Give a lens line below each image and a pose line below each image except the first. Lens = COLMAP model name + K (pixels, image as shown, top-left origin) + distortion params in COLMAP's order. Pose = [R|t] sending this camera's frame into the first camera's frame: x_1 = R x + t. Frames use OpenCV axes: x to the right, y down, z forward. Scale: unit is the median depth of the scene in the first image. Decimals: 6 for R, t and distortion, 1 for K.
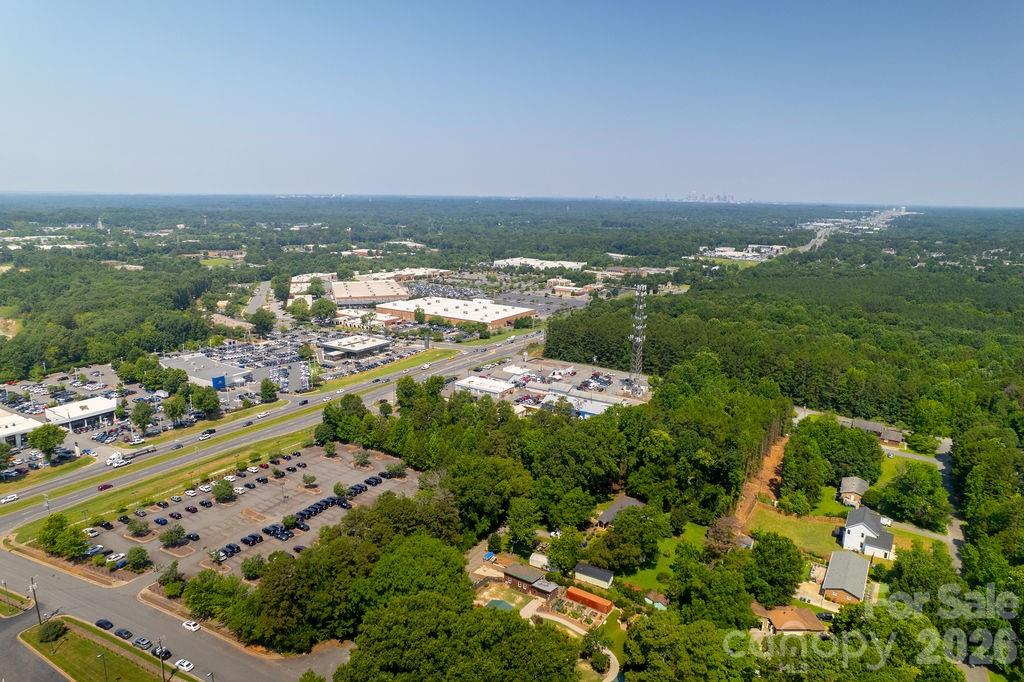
lens RADIAL K [[661.9, 0, 512.7], [0, 661.9, 344.2], [0, 0, 1]] dist [-0.066235, 0.068141]
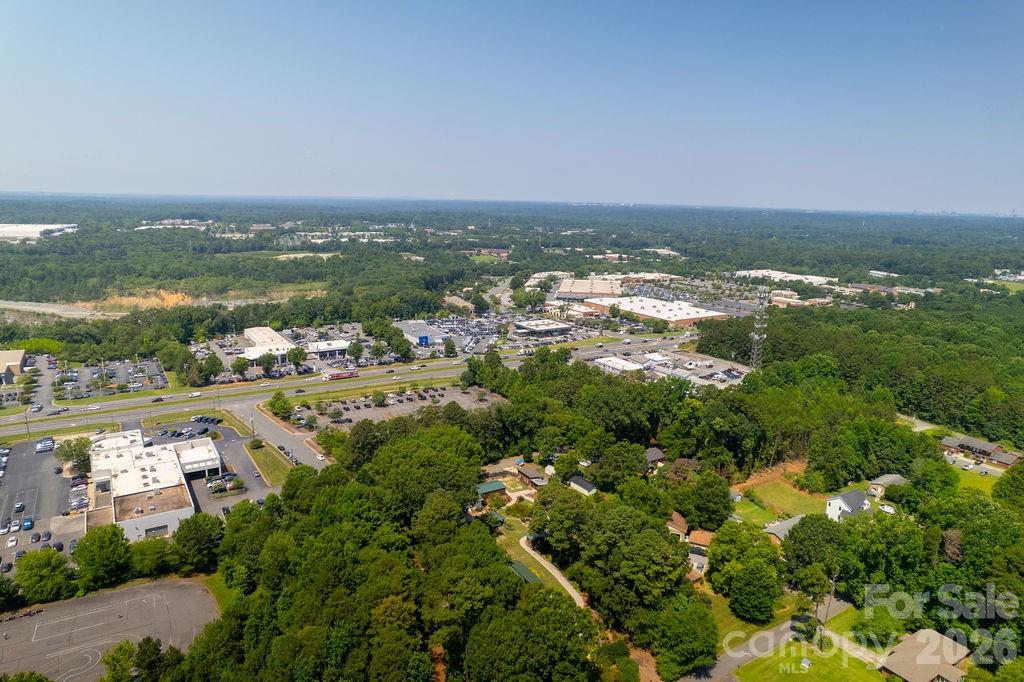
lens RADIAL K [[661.9, 0, 512.7], [0, 661.9, 344.2], [0, 0, 1]] dist [-0.066235, 0.068141]
pose [[0.907938, 0.097720, -0.407553, 0.207704], [-0.103498, 0.994598, 0.007906, 0.029114], [0.406124, 0.035003, 0.913147, -0.115471]]
